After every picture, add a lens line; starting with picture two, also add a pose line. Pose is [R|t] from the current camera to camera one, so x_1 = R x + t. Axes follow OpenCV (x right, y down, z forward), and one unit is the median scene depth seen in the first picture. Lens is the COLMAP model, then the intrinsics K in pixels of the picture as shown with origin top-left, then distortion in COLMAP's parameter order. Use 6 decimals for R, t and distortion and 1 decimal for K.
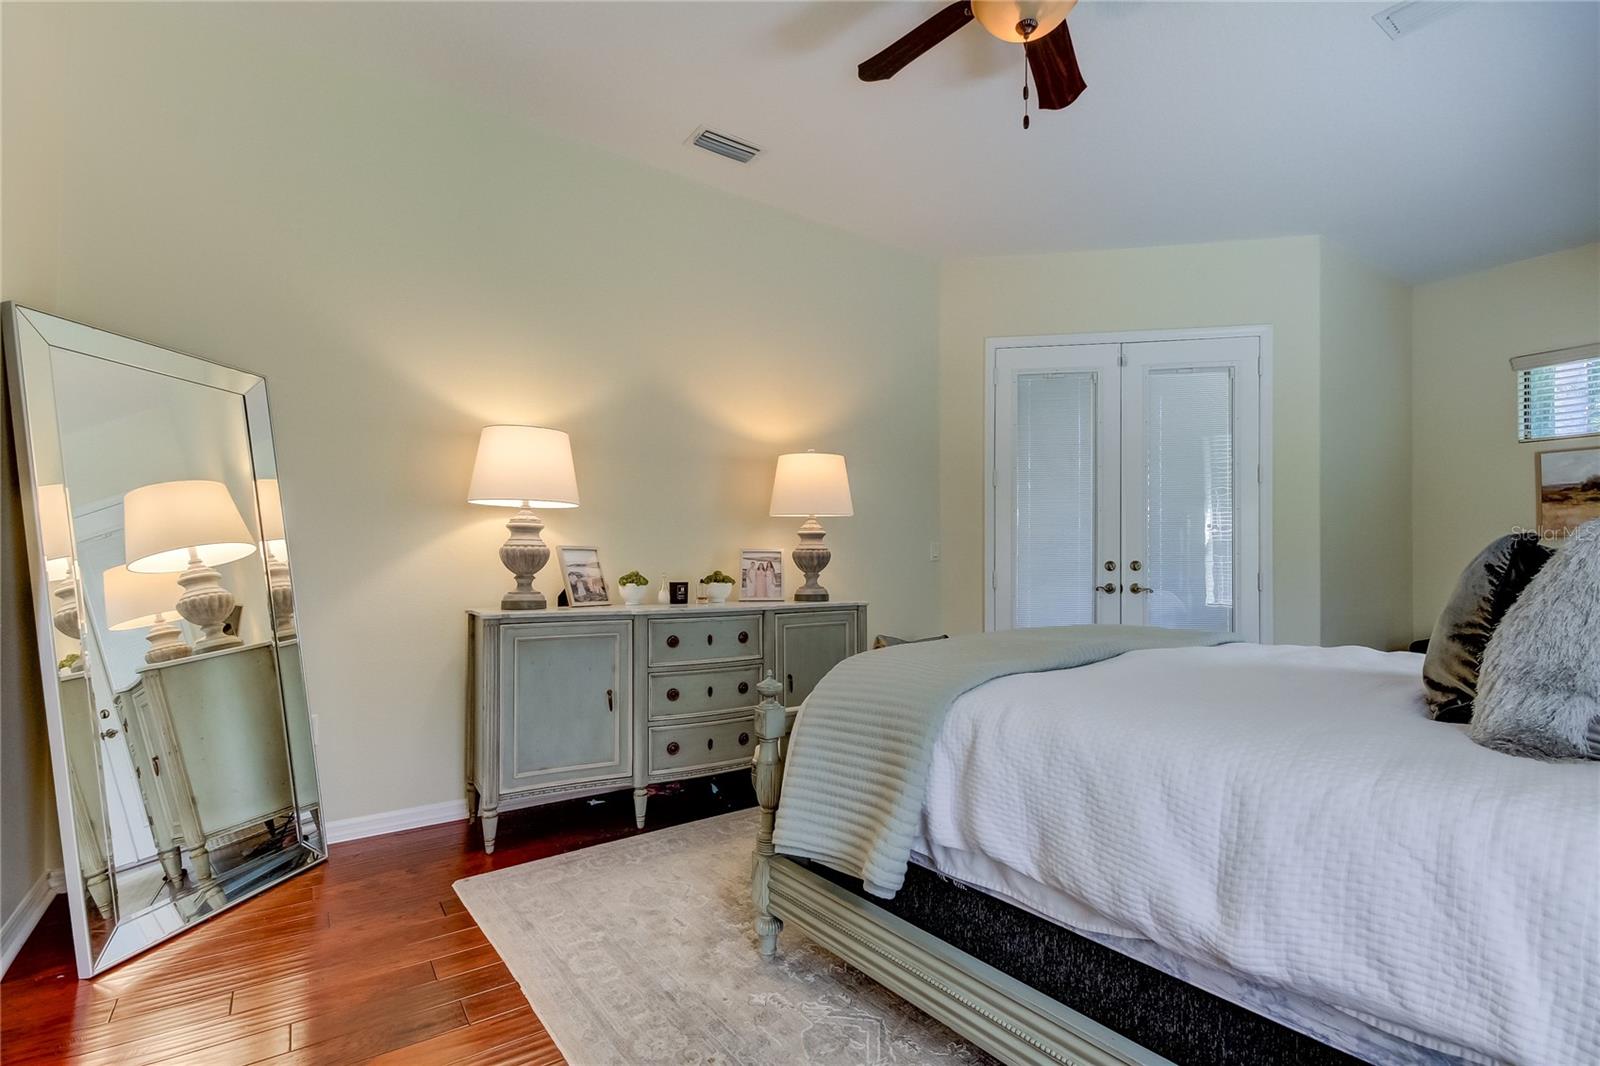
lens RADIAL K [[760.9, 0, 809.0], [0, 760.9, 555.3], [0, 0, 1]] dist [0.006074, 0.000182]
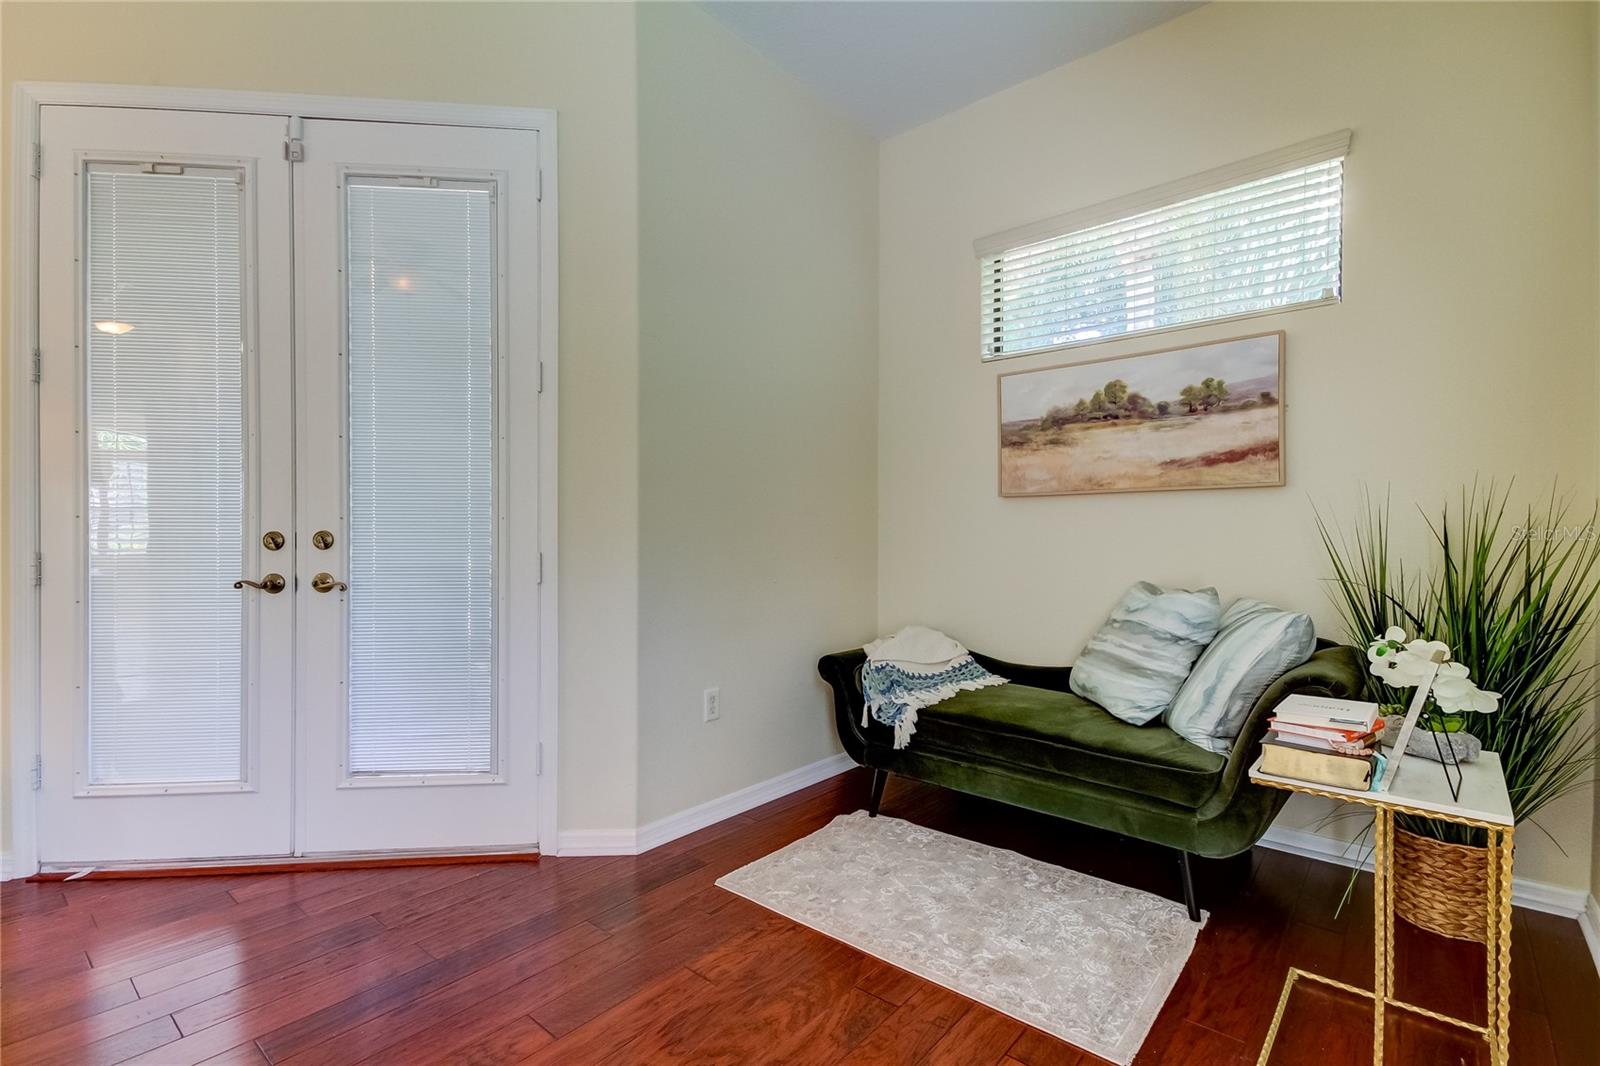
lens RADIAL K [[737.7, 0, 804.0], [0, 737.7, 539.6], [0, 0, 1]] dist [0.001360, -0.000636]
pose [[0.964189, -0.001874, 0.265210, 0.736012], [-0.002325, 0.999877, 0.015518, 0.005012], [-0.265207, -0.015579, 0.964066, 0.489072]]
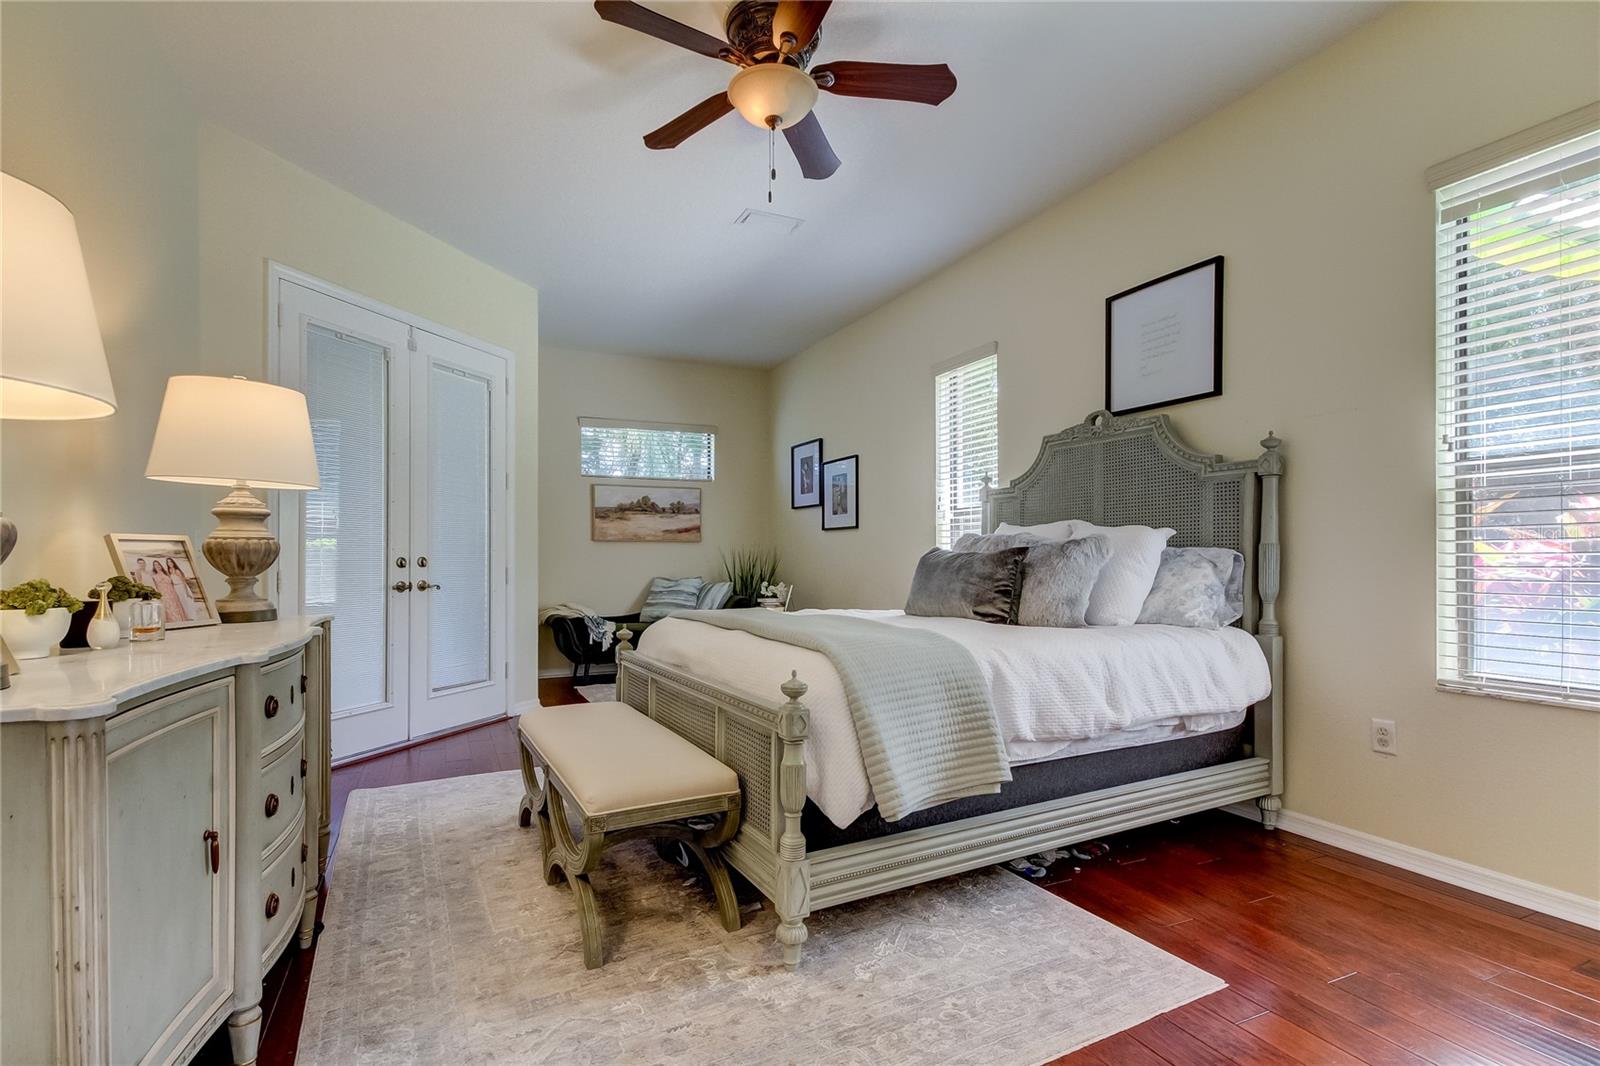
lens RADIAL K [[760.9, 0, 809.0], [0, 760.9, 555.3], [0, 0, 1]] dist [0.006074, 0.000182]
pose [[0.147137, 0.003214, 0.989111, -0.538640], [-0.008776, 0.999960, -0.001944, 0.003071], [-0.989077, -0.008394, 0.147159, 0.447775]]
